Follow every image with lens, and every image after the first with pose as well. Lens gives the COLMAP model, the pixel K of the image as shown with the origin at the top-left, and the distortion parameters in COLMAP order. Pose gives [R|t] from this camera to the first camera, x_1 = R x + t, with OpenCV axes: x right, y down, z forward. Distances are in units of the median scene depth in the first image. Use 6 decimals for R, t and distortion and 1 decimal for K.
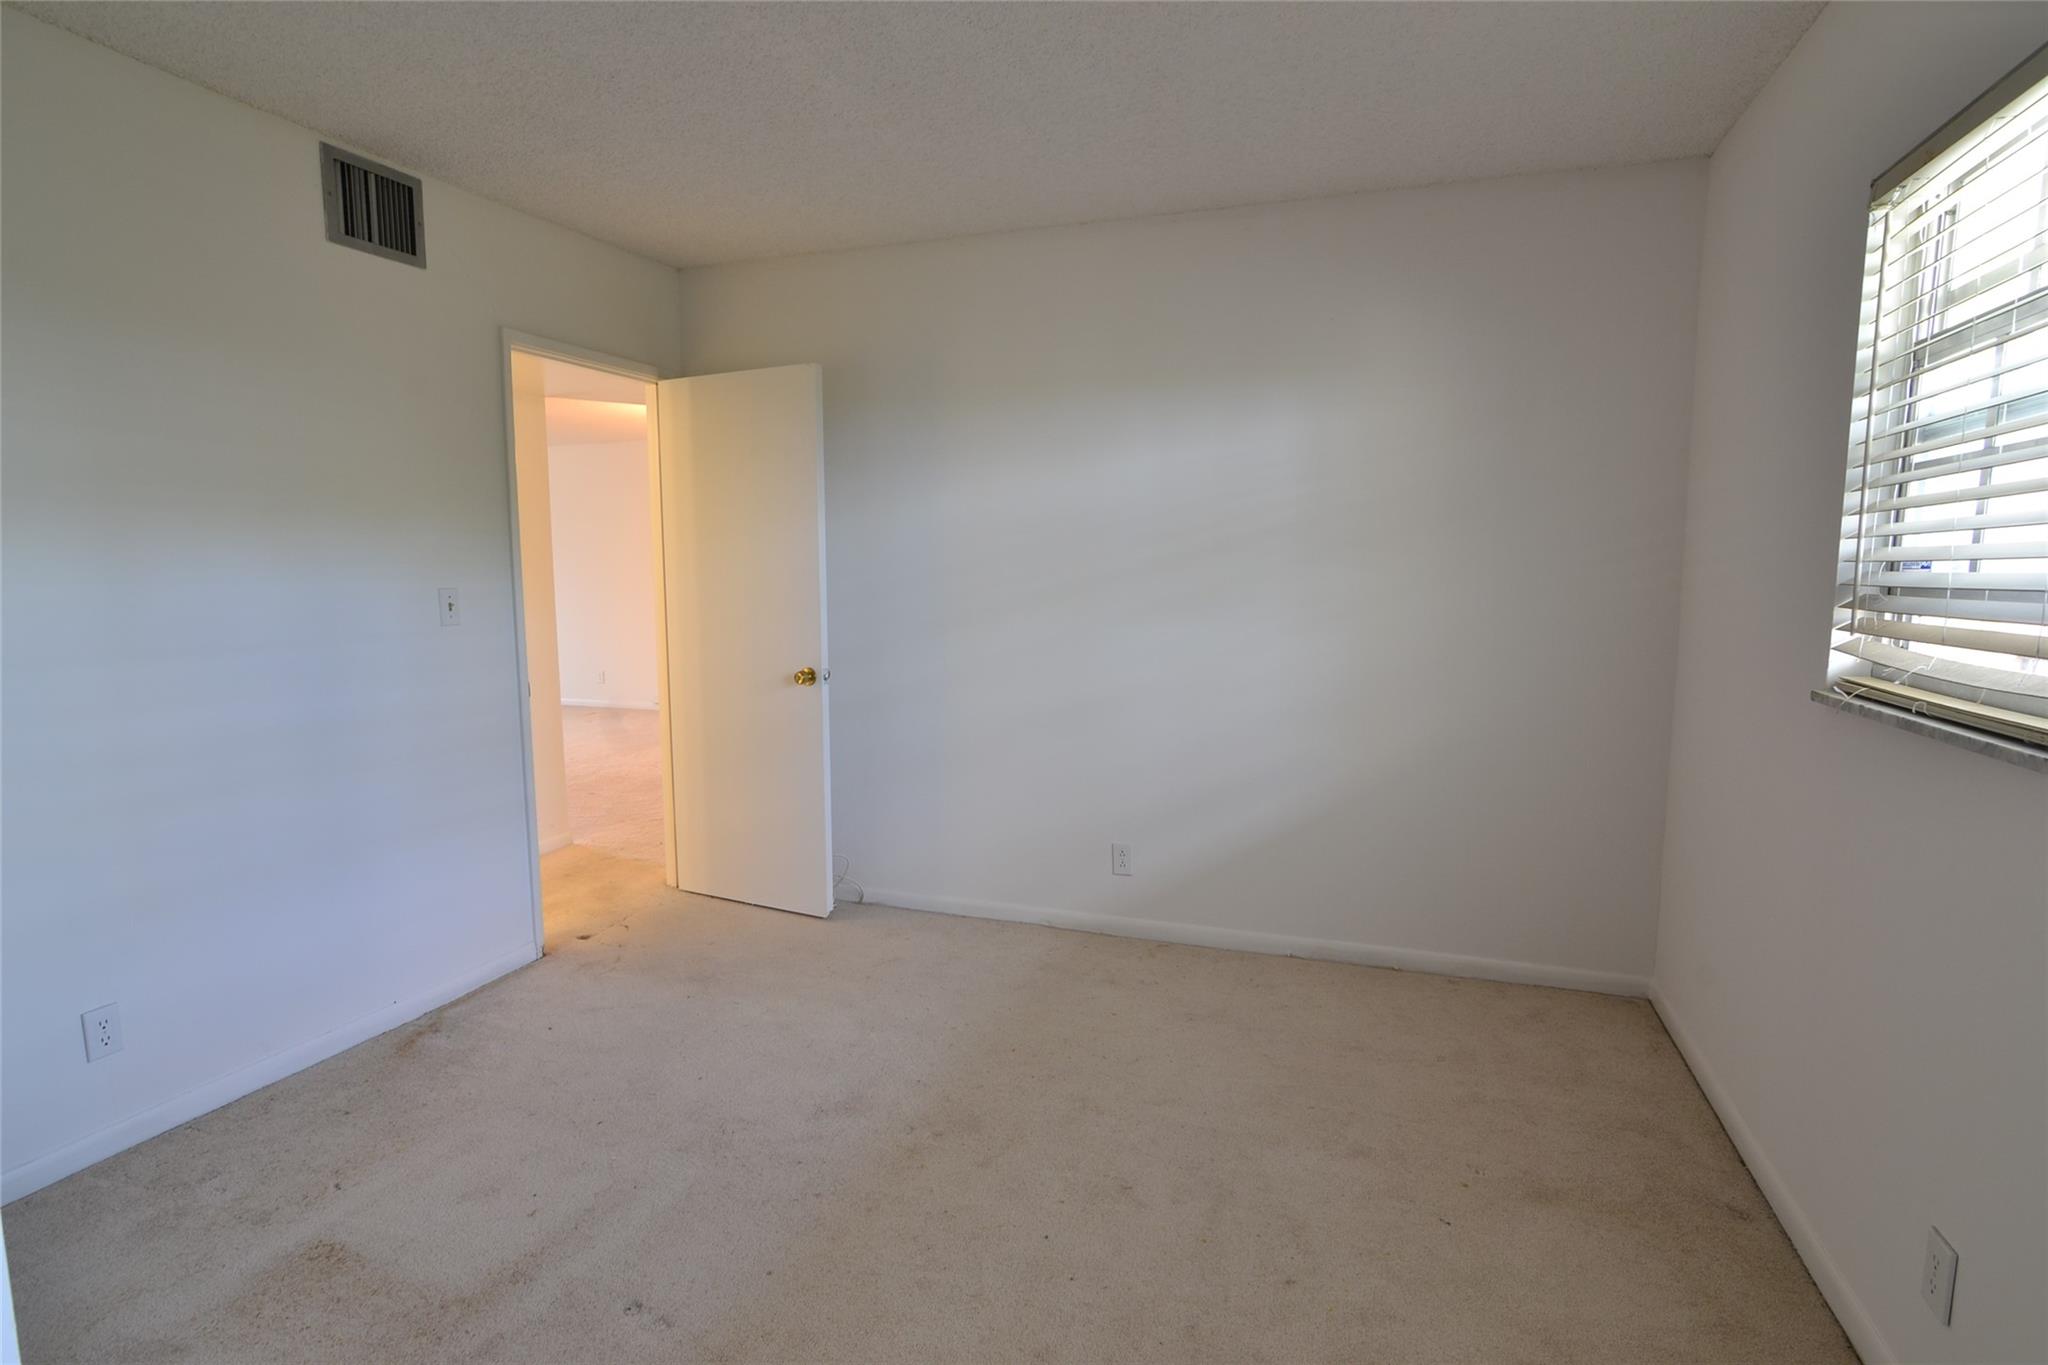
lens RADIAL K [[1023.5, 0, 1024.0], [0, 1023.5, 682.5], [0, 0, 1]] dist [-0.032005, 0.010881]
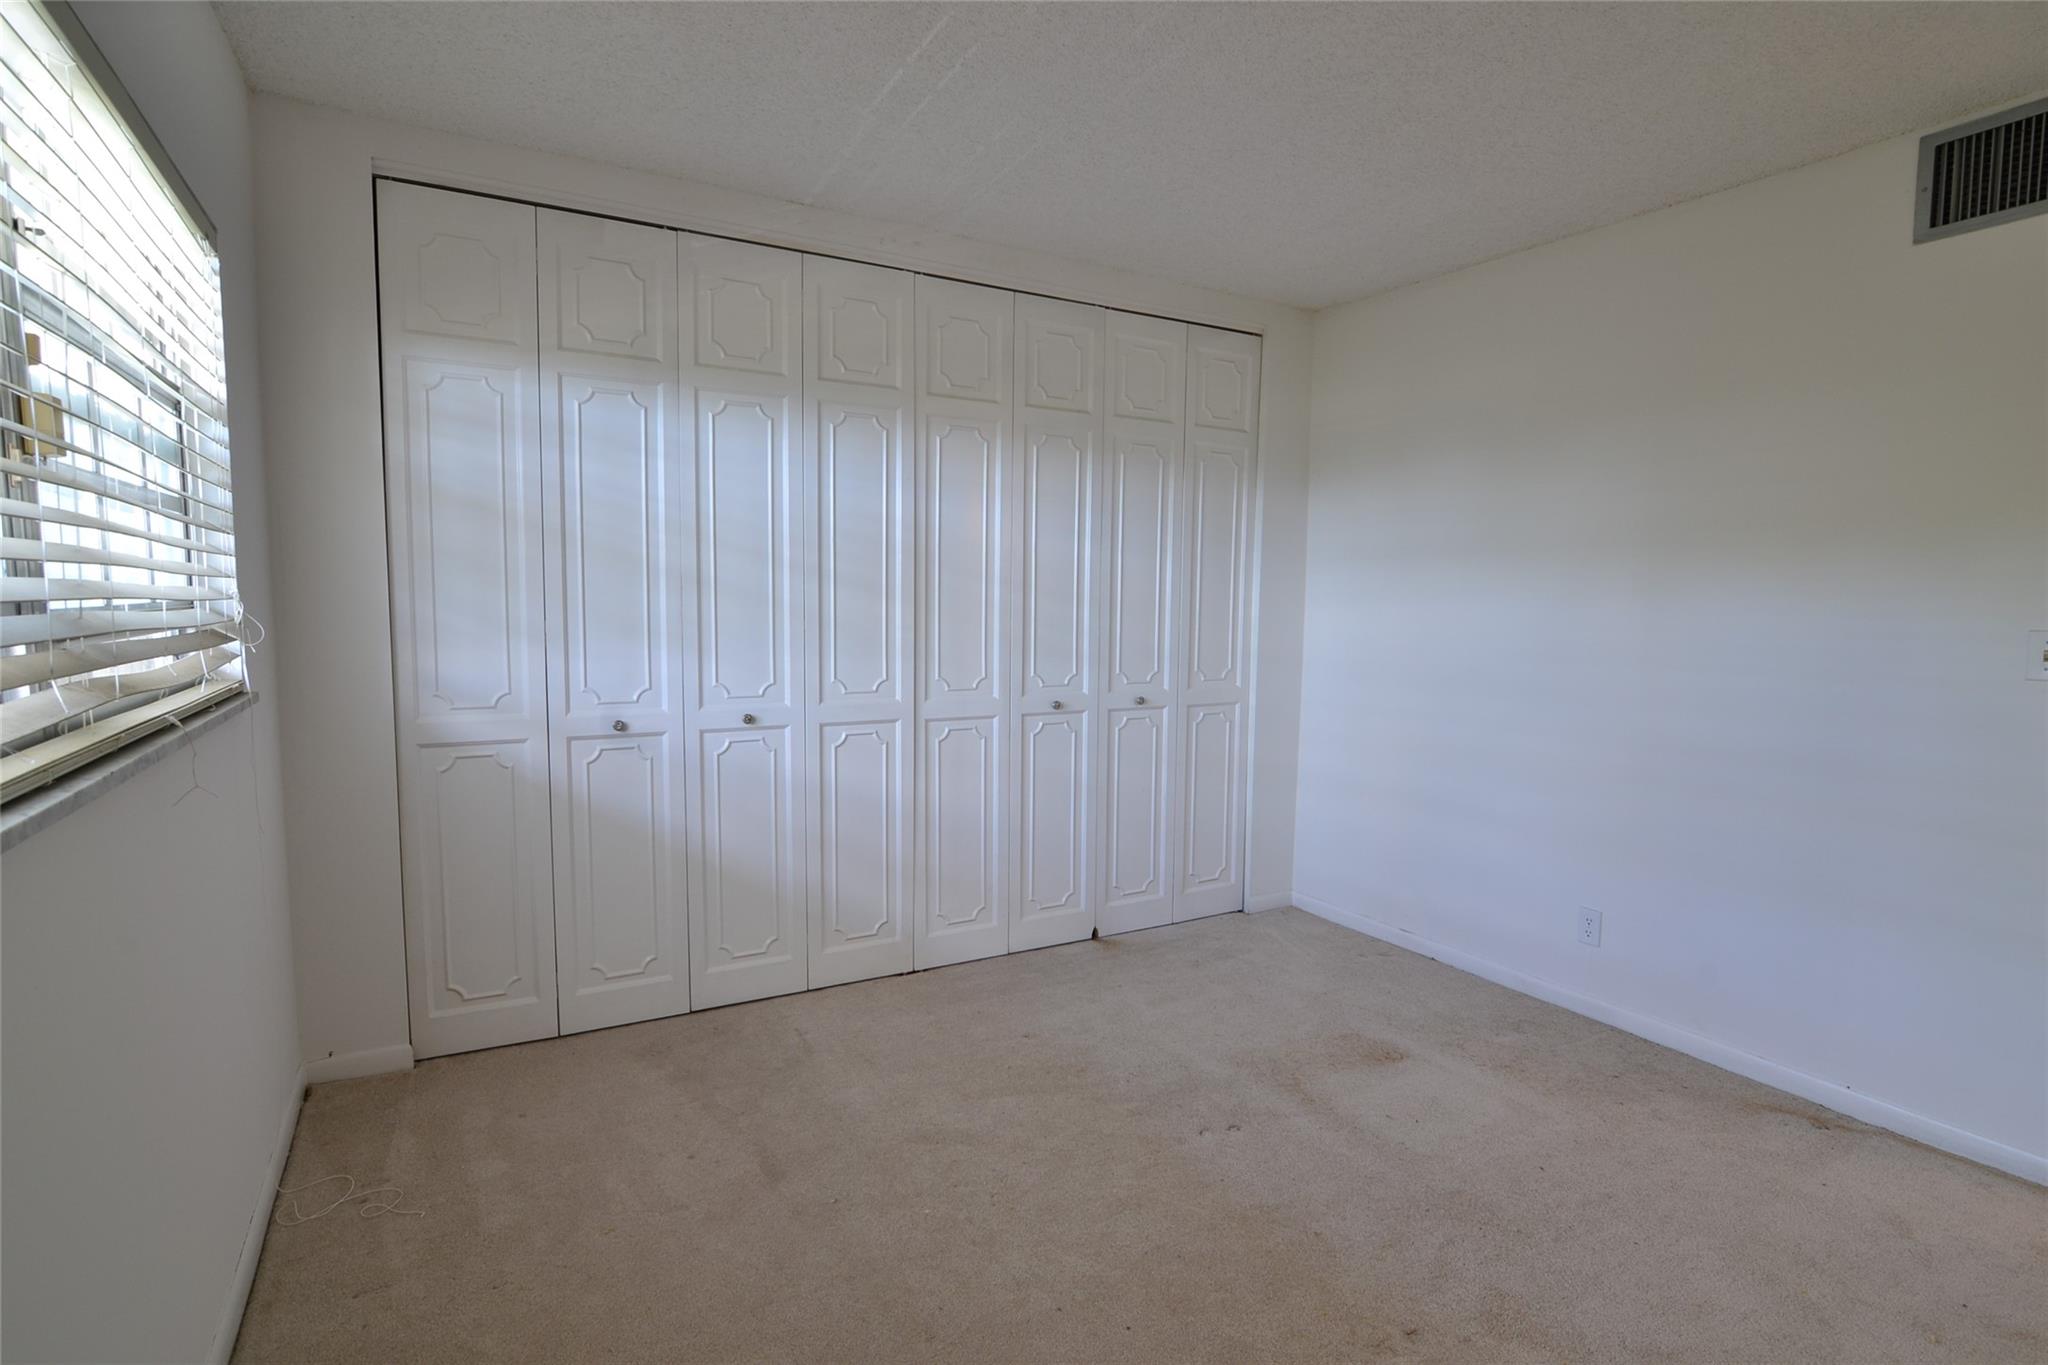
lens RADIAL K [[1001.4, 0, 1024.0], [0, 1001.4, 682.5], [0, 0, 1]] dist [-0.036117, 0.011877]
pose [[-0.657532, 0.058988, -0.751114, 0.514104], [-0.092587, 0.983048, 0.158255, -0.110964], [0.747716, 0.173601, -0.640924, 1.008096]]
